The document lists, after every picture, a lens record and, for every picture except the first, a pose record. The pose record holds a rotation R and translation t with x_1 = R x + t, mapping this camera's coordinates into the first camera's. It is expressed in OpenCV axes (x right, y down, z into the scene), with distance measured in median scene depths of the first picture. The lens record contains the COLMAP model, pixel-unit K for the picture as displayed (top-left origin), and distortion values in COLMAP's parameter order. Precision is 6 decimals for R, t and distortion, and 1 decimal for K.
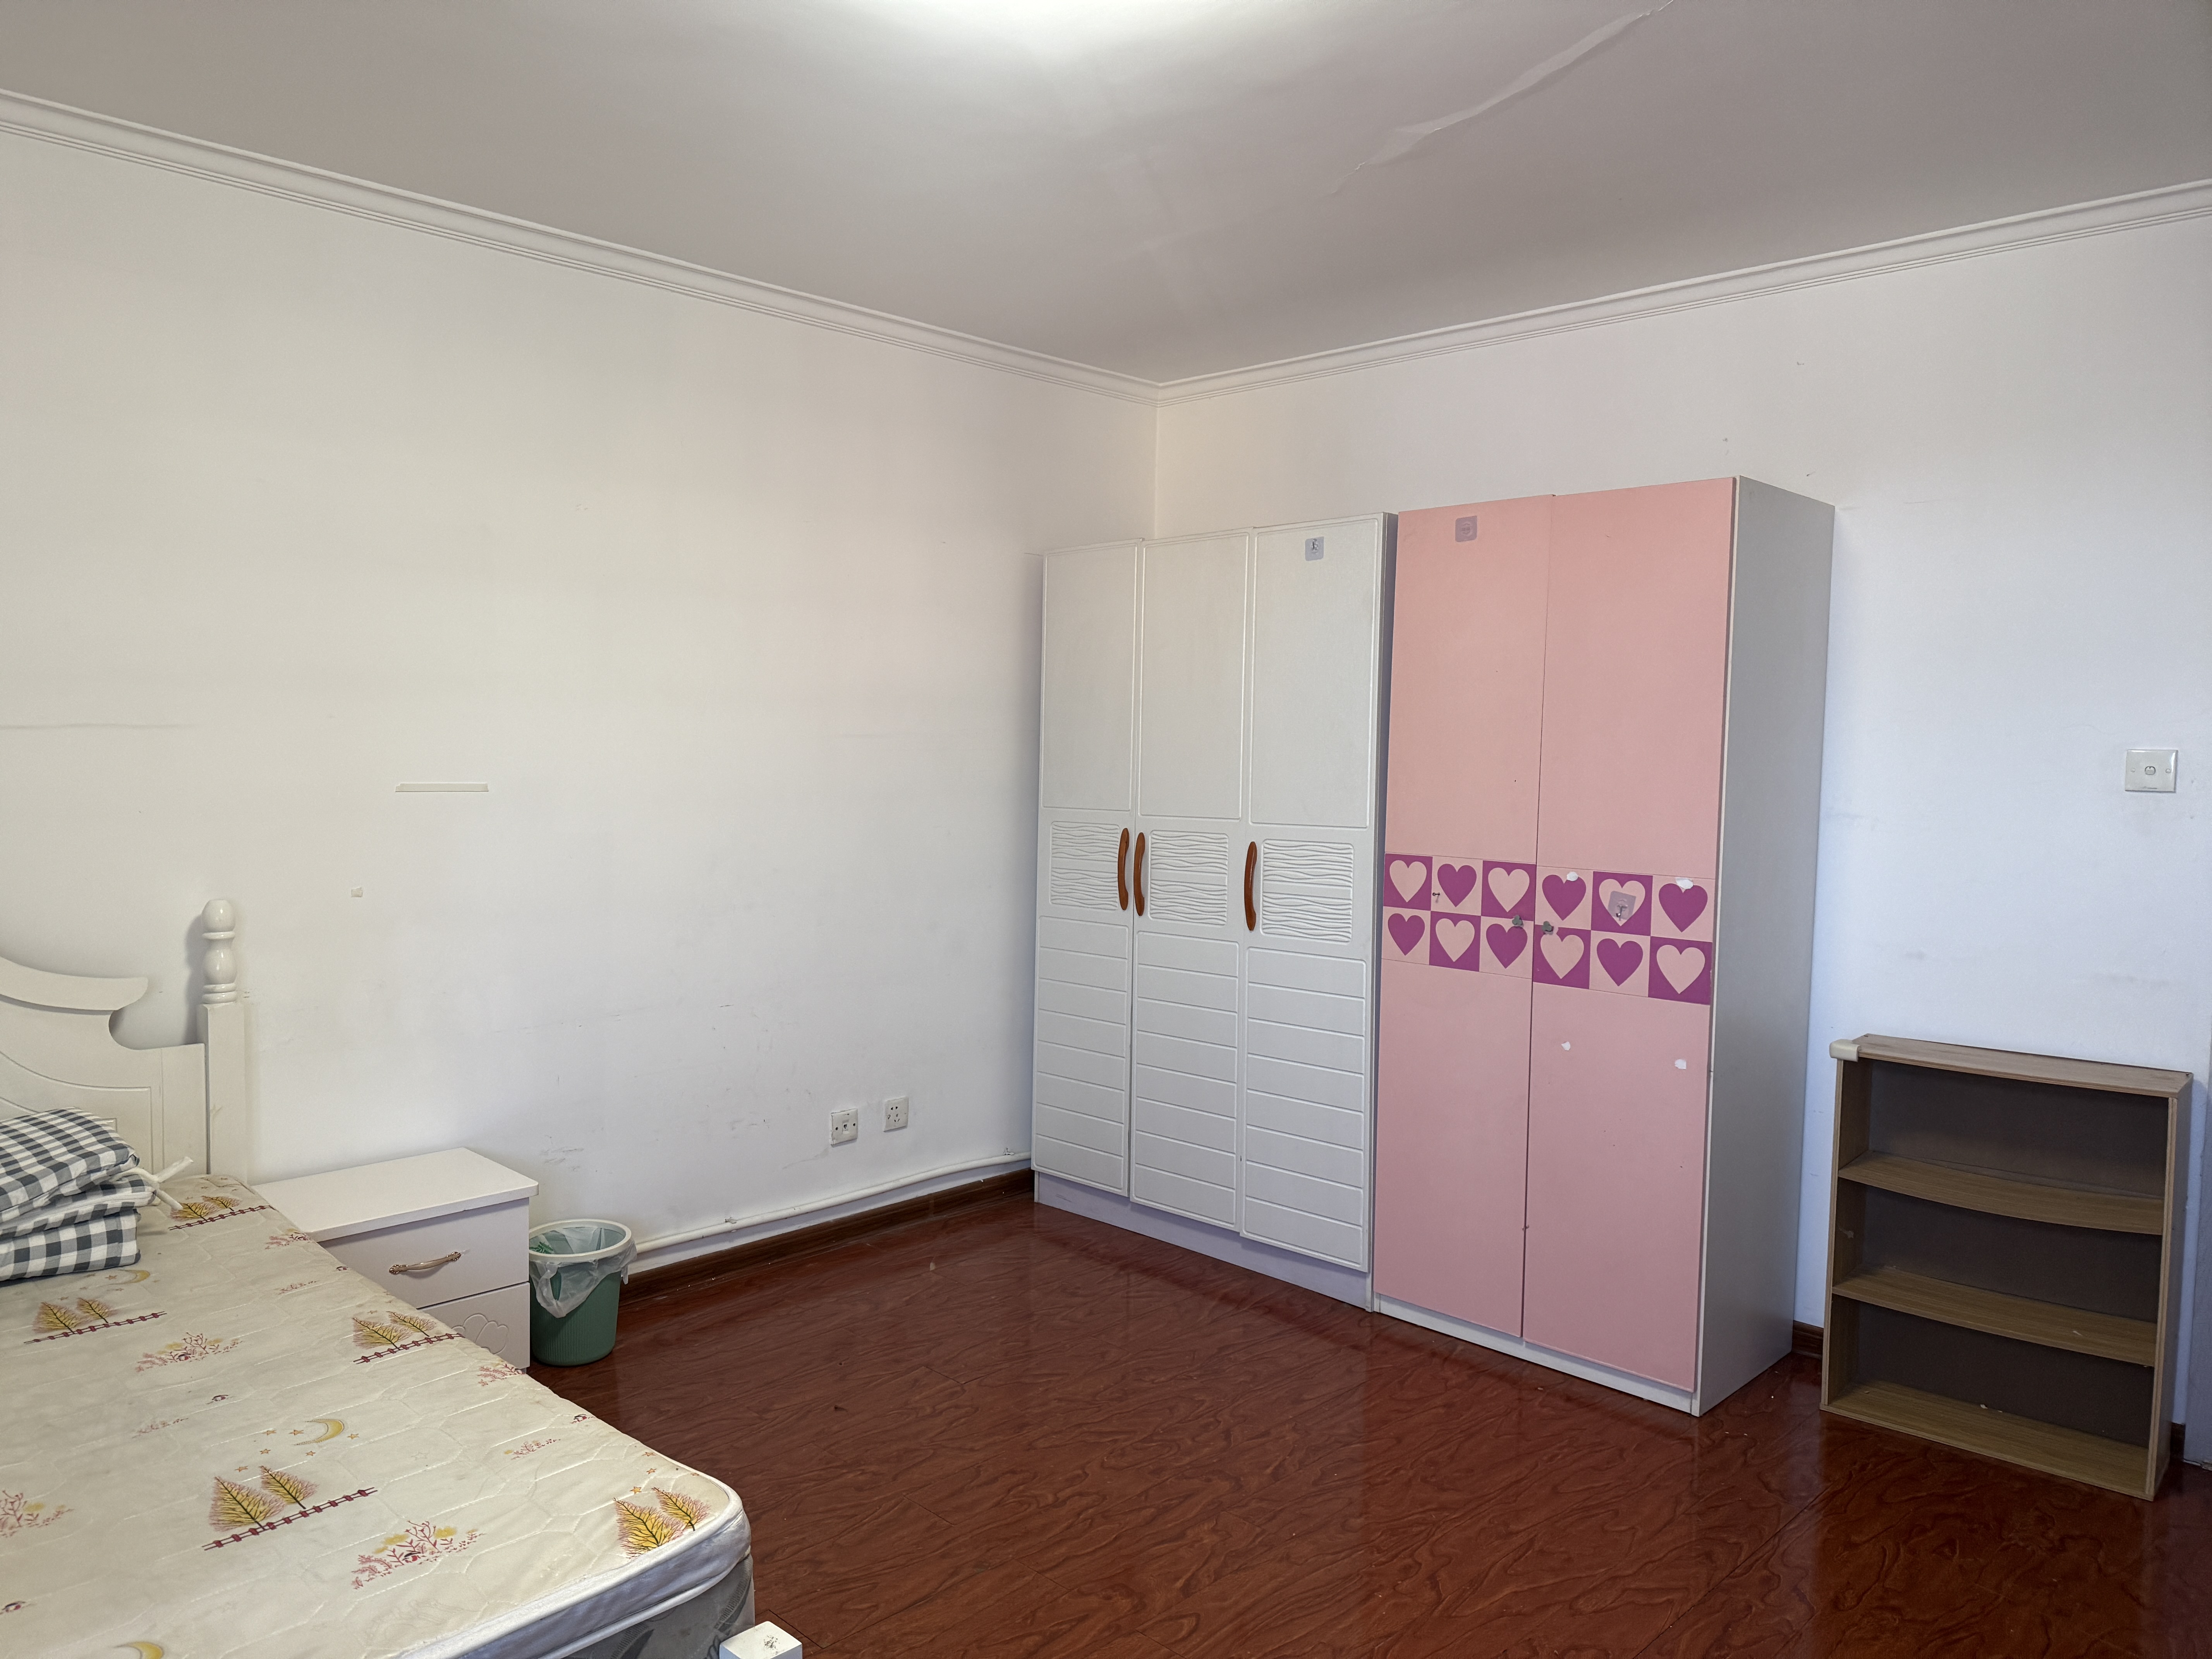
lens RADIAL K [[1556.9, 0, 1057.1], [0, 1556.9, 831.6], [0, 0, 1]] dist [-0.003256, -0.002939]
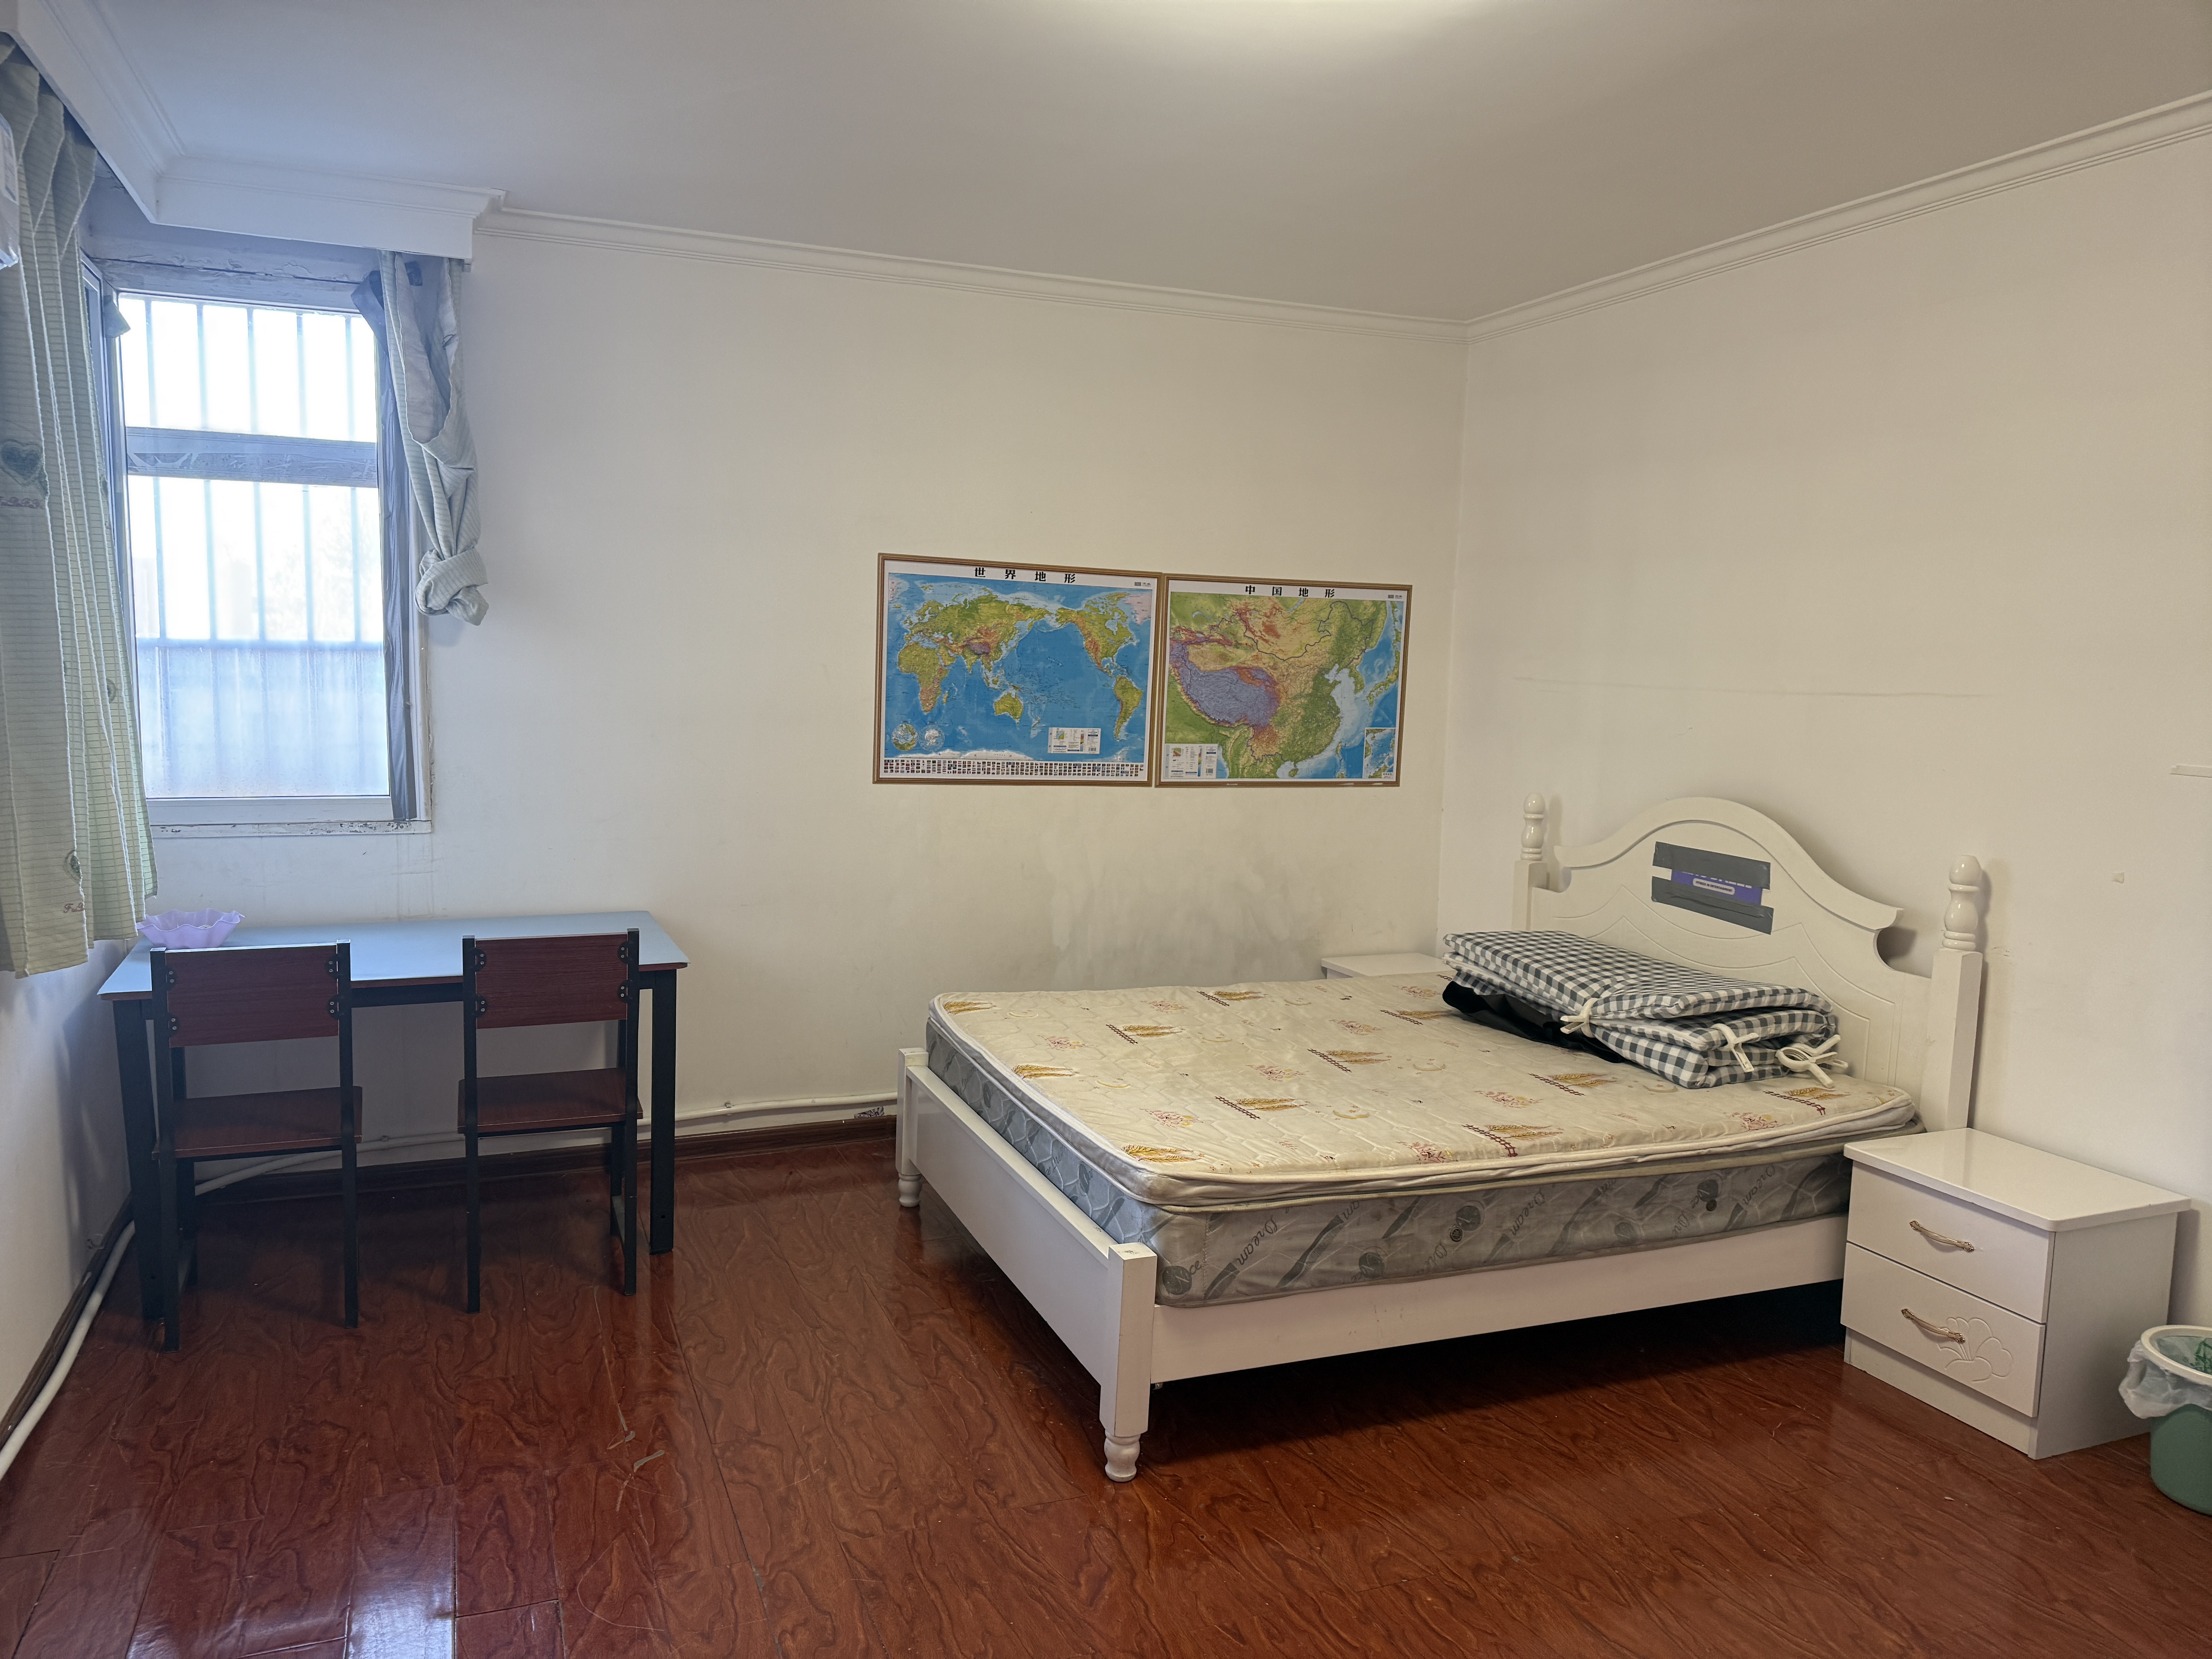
lens RADIAL K [[1556.9, 0, 1057.1], [0, 1556.9, 831.6], [0, 0, 1]] dist [-0.003256, -0.002939]
pose [[-0.416548, 0.079772, -0.905607, 0.864330], [-0.083866, 0.988523, 0.125651, -0.068192], [0.905237, 0.128289, -0.405077, 1.050457]]
